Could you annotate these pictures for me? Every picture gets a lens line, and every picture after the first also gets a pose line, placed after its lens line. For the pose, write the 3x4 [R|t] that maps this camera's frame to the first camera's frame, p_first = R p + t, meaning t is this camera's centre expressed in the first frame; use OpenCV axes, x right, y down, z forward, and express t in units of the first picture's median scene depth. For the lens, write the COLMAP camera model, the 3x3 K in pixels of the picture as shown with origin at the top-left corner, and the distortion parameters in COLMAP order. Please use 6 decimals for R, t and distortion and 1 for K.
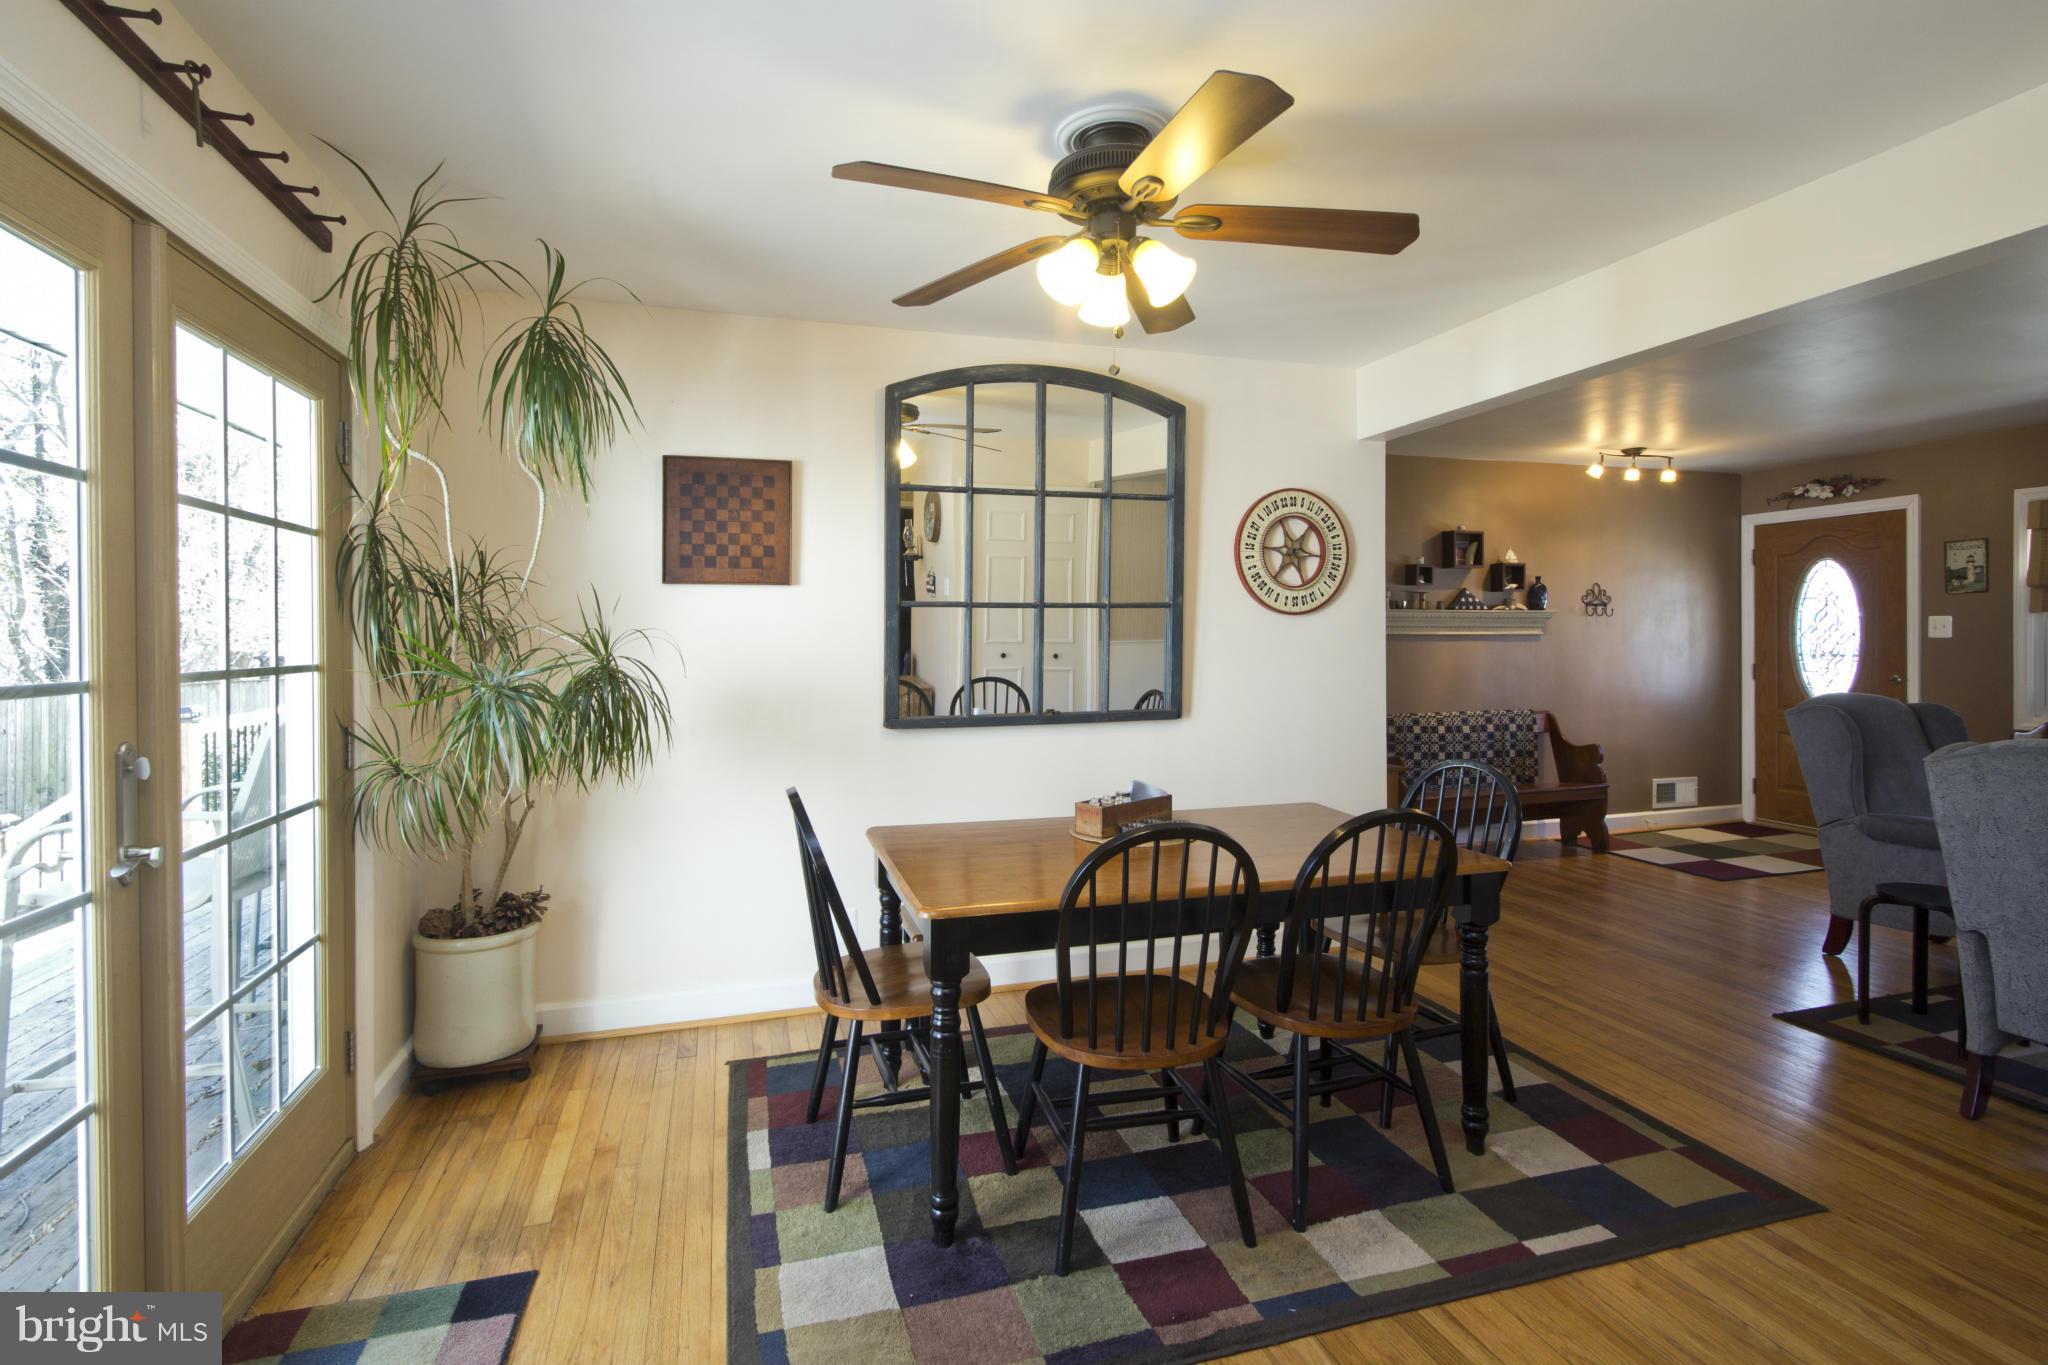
lens RADIAL K [[985.9, 0, 1014.7], [0, 985.9, 631.5], [0, 0, 1]] dist [0.004883, -0.000021]
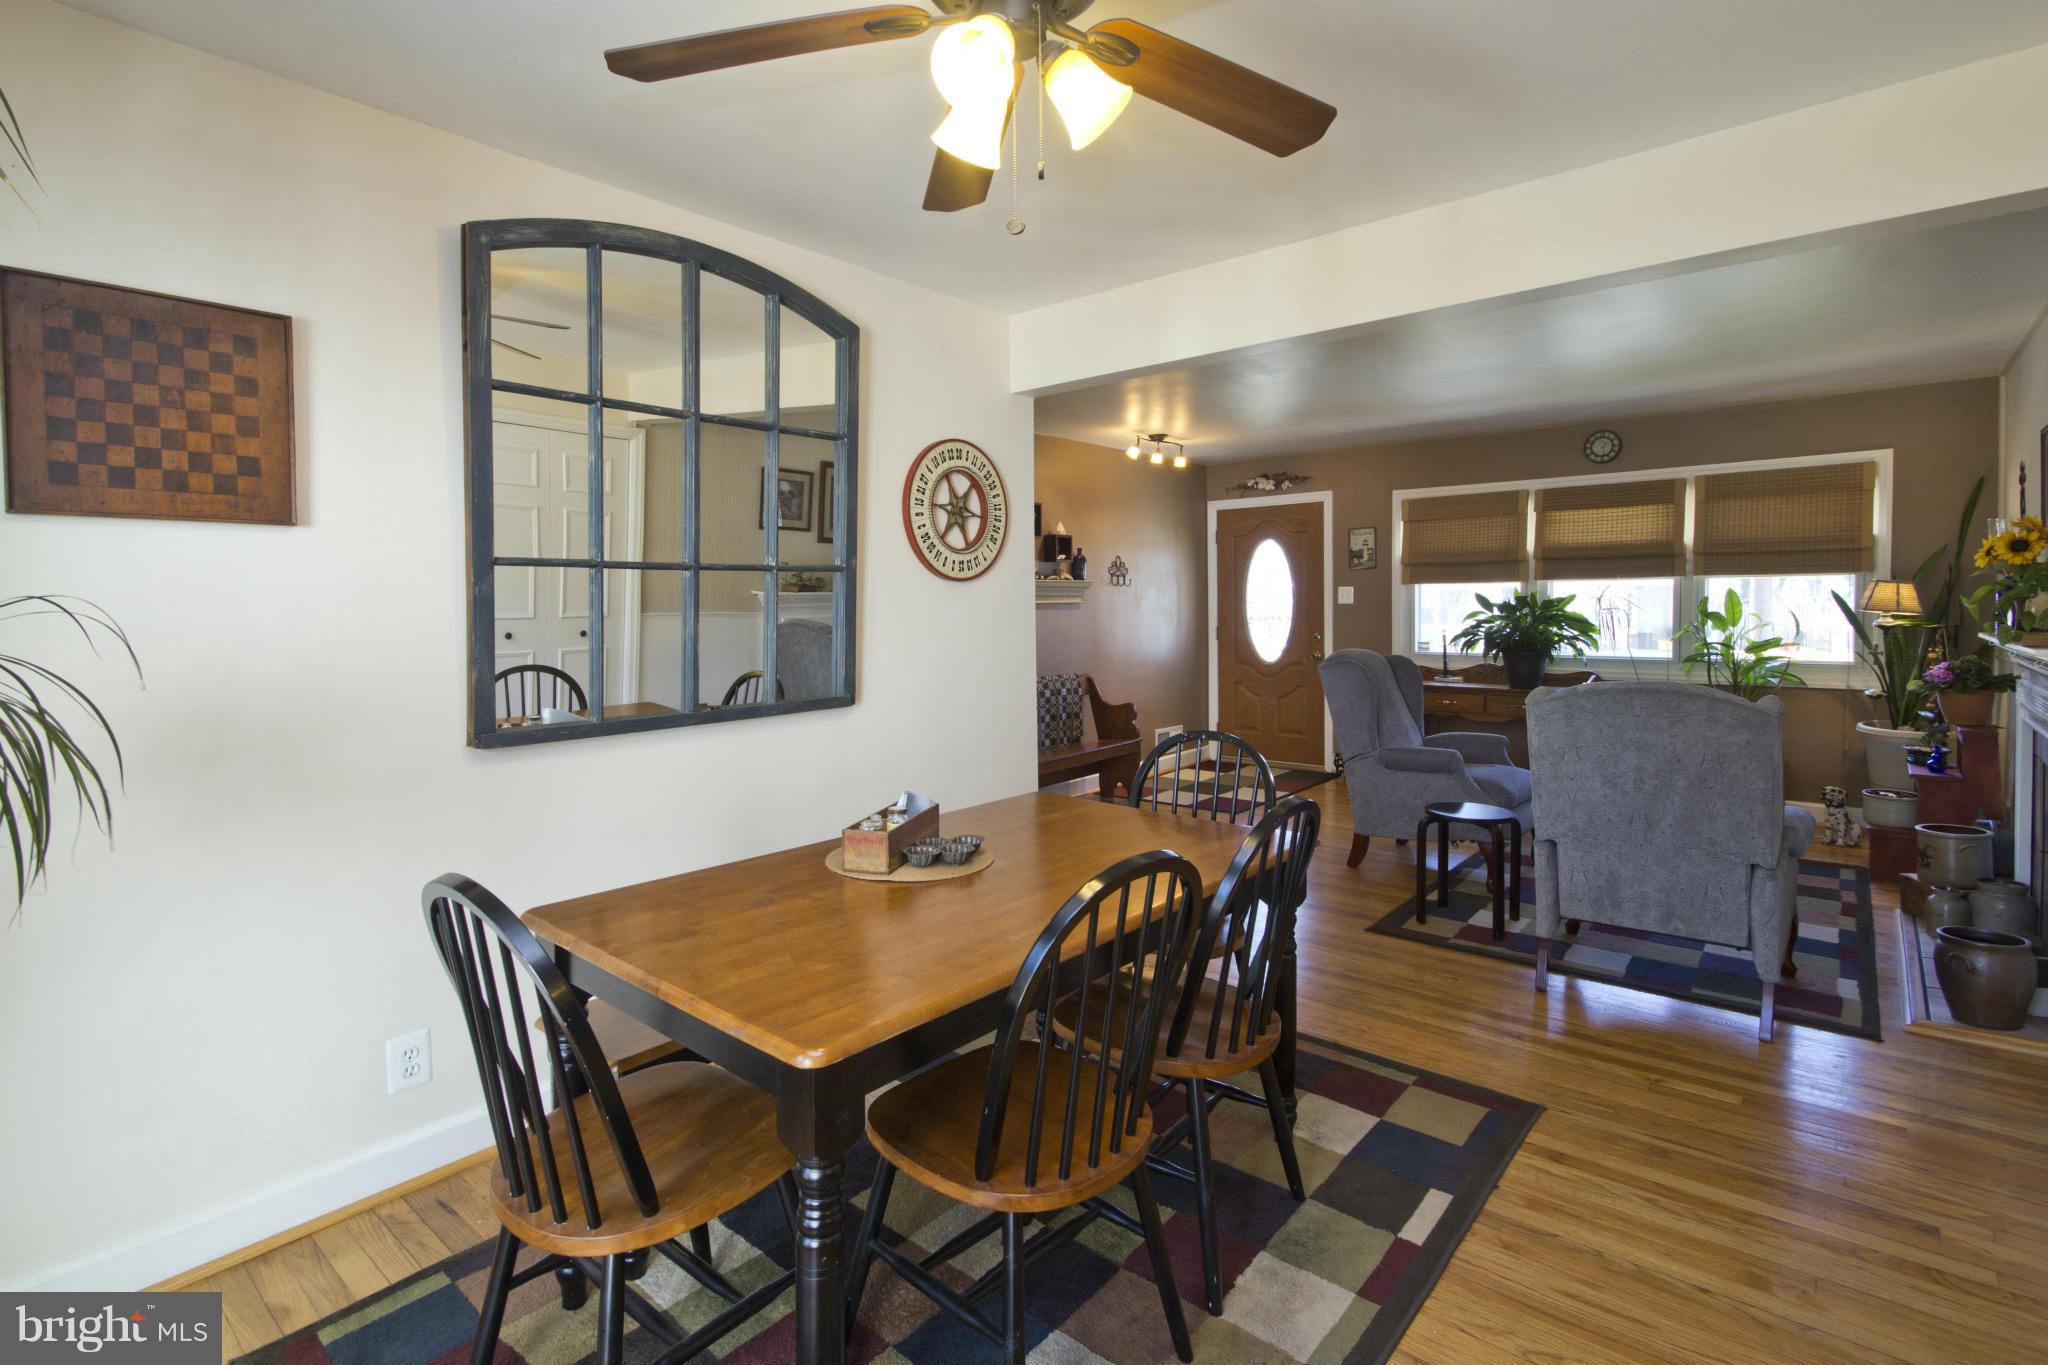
lens RADIAL K [[985.9, 0, 1014.7], [0, 985.9, 631.5], [0, 0, 1]] dist [0.004883, -0.000021]
pose [[0.841465, -0.021274, 0.539893, -0.161552], [0.006360, 0.999545, 0.029473, 0.002687], [-0.540274, -0.021367, 0.841218, 0.221504]]
